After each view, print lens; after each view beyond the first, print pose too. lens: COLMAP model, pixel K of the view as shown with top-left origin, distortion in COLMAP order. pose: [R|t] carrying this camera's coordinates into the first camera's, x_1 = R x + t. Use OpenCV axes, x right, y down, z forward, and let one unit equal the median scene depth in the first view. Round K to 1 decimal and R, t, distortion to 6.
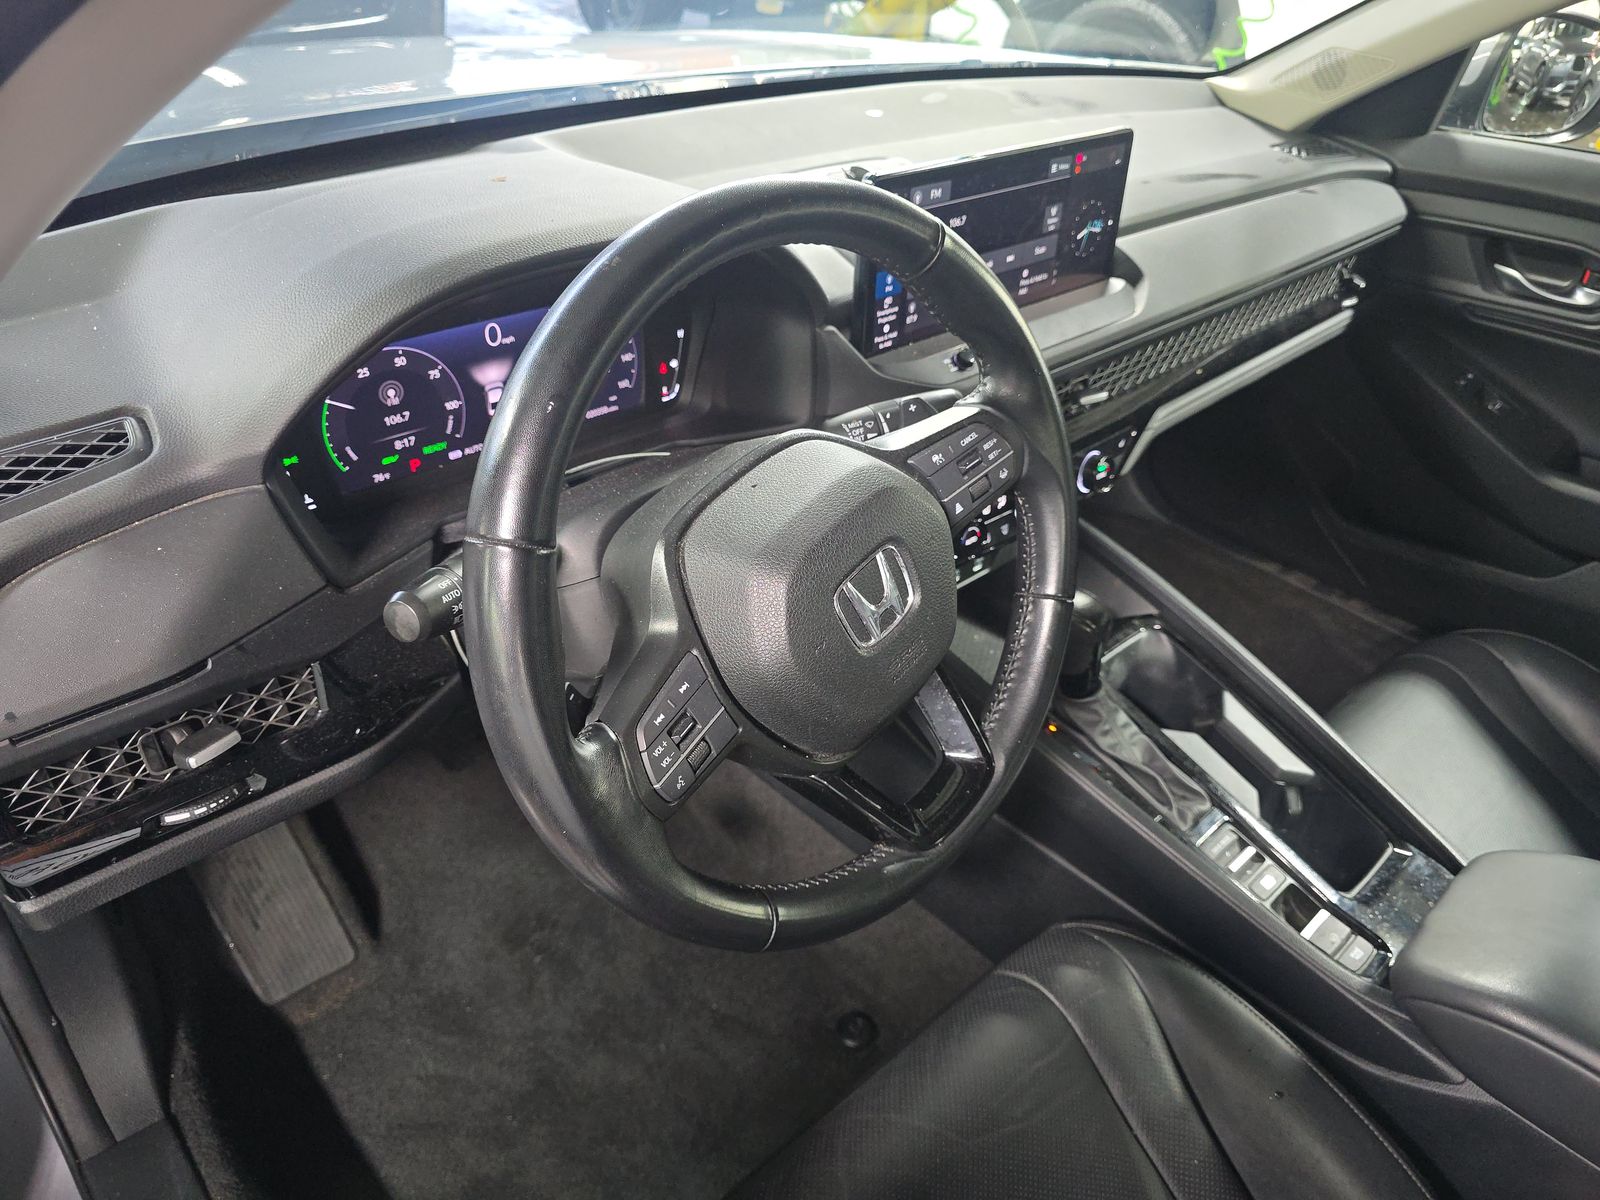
lens RADIAL K [[1089.0, 0, 800.0], [0, 1089.0, 600.0], [0, 0, 1]] dist [0.055339, -0.046653]
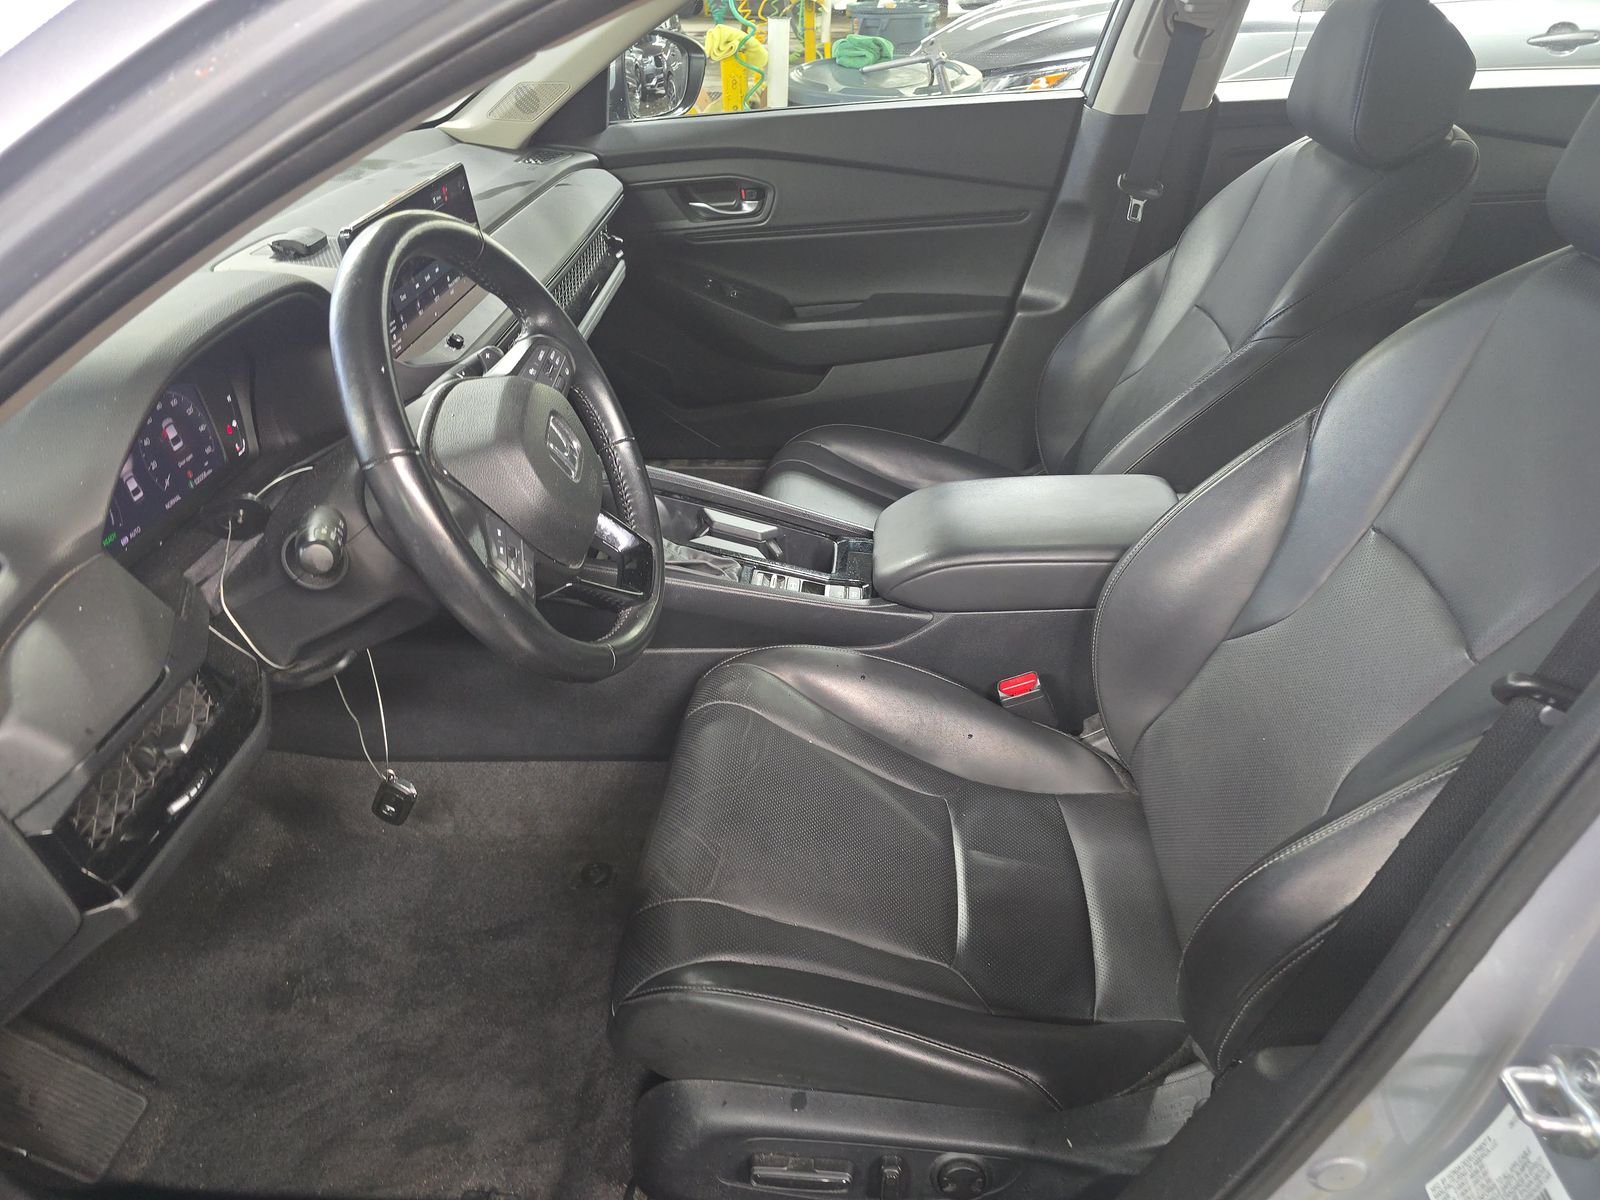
lens RADIAL K [[1089.0, 0, 800.0], [0, 1089.0, 600.0], [0, 0, 1]] dist [0.055339, -0.046653]
pose [[0.728854, -0.441154, 0.523598, -0.348576], [0.461908, 0.881321, 0.099570, 0.111081], [-0.505384, 0.169281, 0.846127, -0.281804]]
